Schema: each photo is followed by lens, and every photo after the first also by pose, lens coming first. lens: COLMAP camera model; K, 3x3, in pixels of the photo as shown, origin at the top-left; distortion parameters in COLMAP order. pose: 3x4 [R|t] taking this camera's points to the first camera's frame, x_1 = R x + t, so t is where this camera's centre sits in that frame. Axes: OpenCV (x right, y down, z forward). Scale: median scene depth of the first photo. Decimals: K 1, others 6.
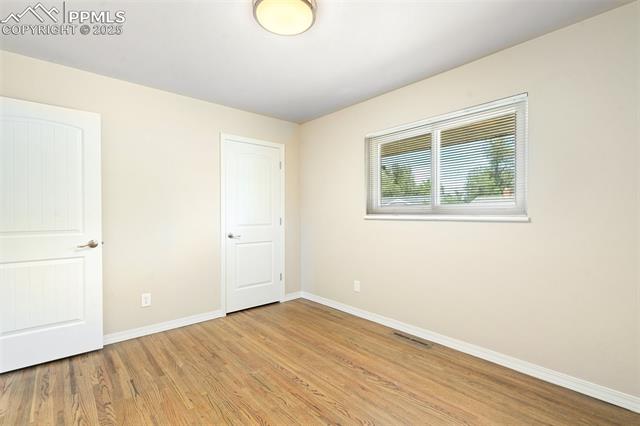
lens RADIAL K [[295.2, 0, 320.2], [0, 295.2, 218.3], [0, 0, 1]] dist [0.002089, 0.000159]
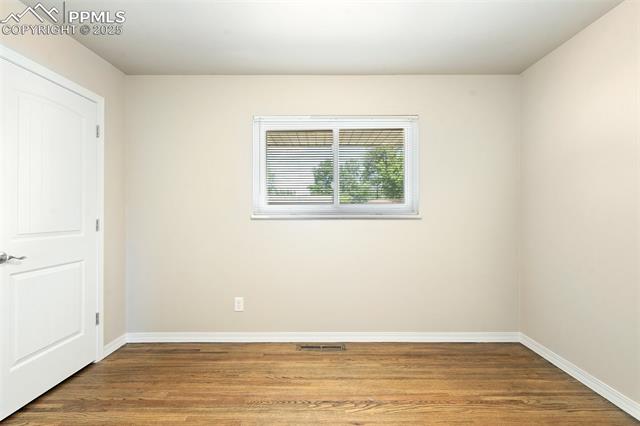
lens RADIAL K [[295.0, 0, 320.0], [0, 295.0, 213.0], [0, 0, 1]] dist [-0.001847, 0.000005]
pose [[0.665279, 0.000438, 0.746595, -0.375385], [0.013647, 0.999826, -0.012747, -0.000412], [-0.746470, 0.018669, 0.665157, 0.366679]]
